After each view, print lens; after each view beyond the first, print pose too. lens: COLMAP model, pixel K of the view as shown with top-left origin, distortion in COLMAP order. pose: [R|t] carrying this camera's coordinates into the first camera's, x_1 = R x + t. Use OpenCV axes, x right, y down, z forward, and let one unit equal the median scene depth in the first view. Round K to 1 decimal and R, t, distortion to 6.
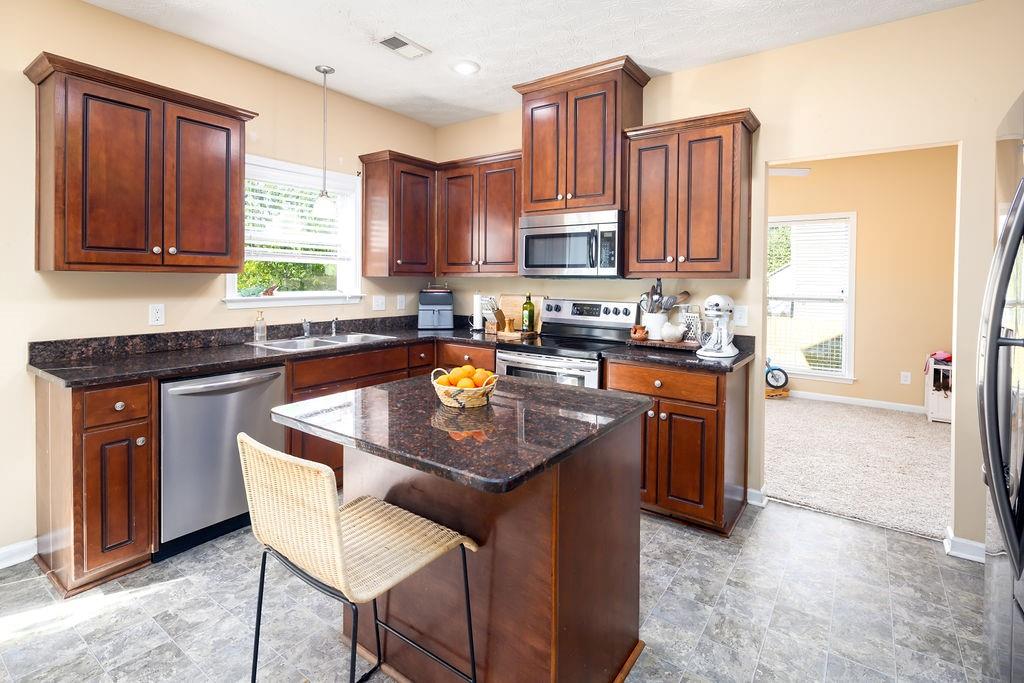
lens RADIAL K [[495.6, 0, 512.3], [0, 495.6, 285.8], [0, 0, 1]] dist [0.006180, -0.005112]
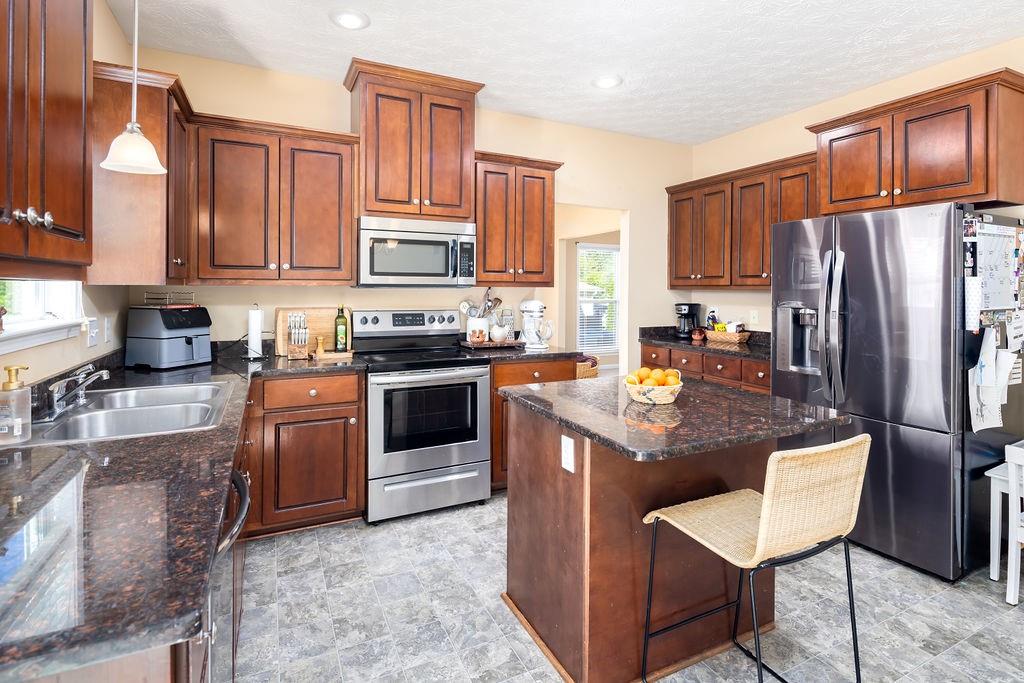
lens RADIAL K [[495.6, 0, 511.5], [0, 495.6, 290.1], [0, 0, 1]] dist [0.006180, -0.005112]
pose [[0.472975, -0.010802, 0.881009, -0.666886], [0.011391, 0.999916, 0.006145, -0.014271], [-0.881002, 0.007130, 0.473059, 0.403433]]
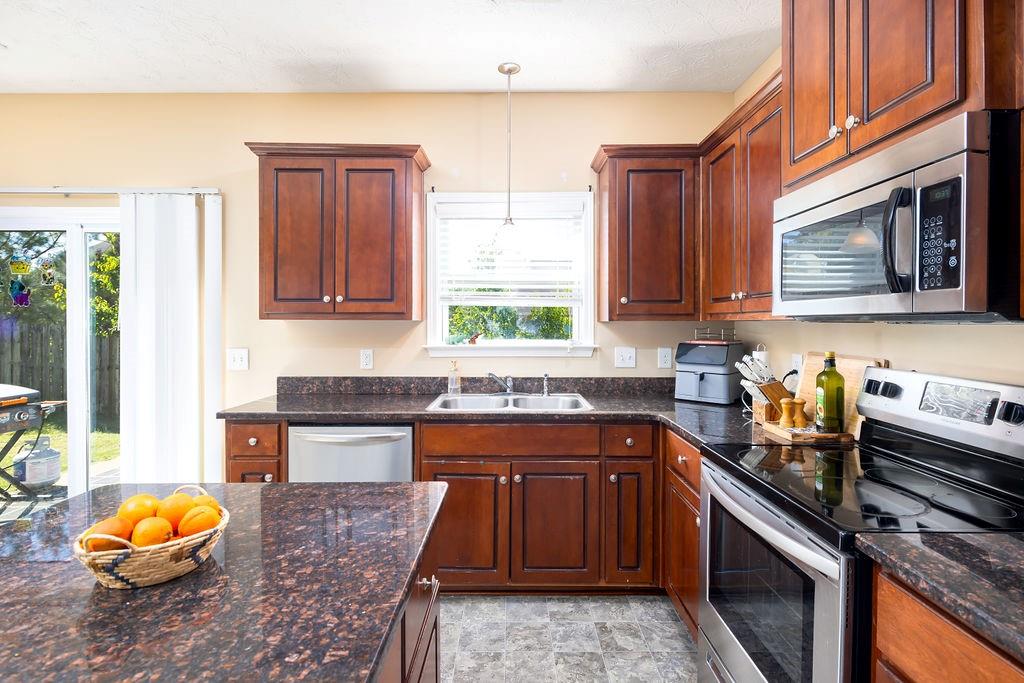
lens RADIAL K [[495.6, 0, 510.3], [0, 495.6, 323.5], [0, 0, 1]] dist [0.006180, -0.005112]
pose [[0.581191, -0.006790, -0.813739, 0.288697], [-0.006240, 0.999899, -0.012801, -0.006456], [0.813743, 0.012518, 0.581089, 0.538084]]
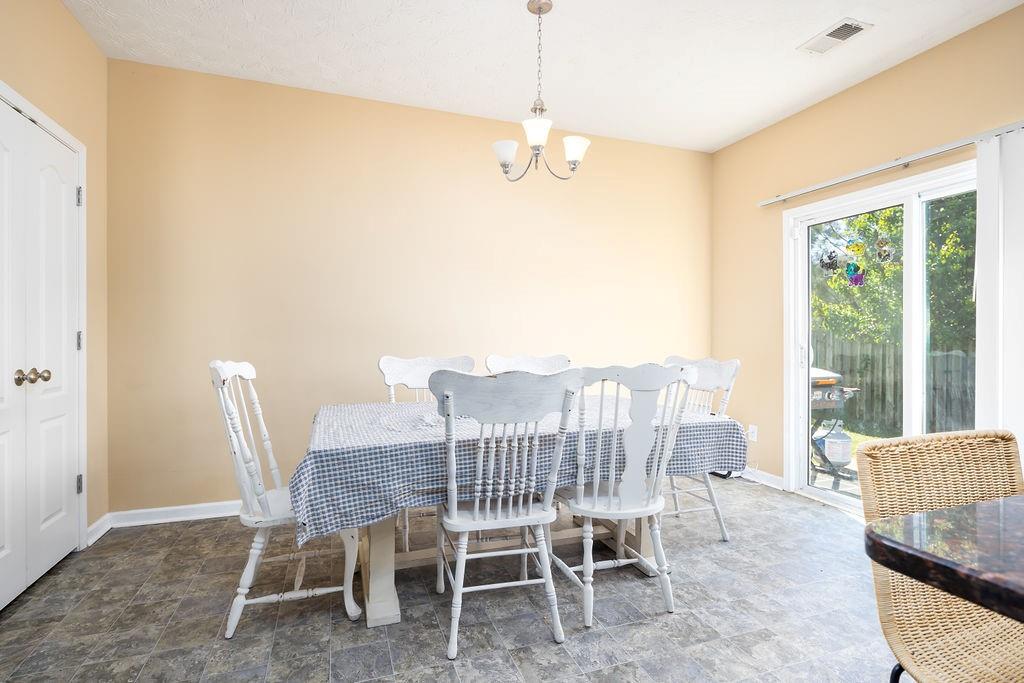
lens RADIAL K [[495.6, 0, 513.9], [0, 495.6, 338.3], [0, 0, 1]] dist [0.006180, -0.005112]
pose [[-0.565568, -0.010926, -0.824629, 0.192388], [-0.018060, 0.999837, -0.000861, 0.071123], [0.824504, 0.014406, -0.565673, 0.330152]]
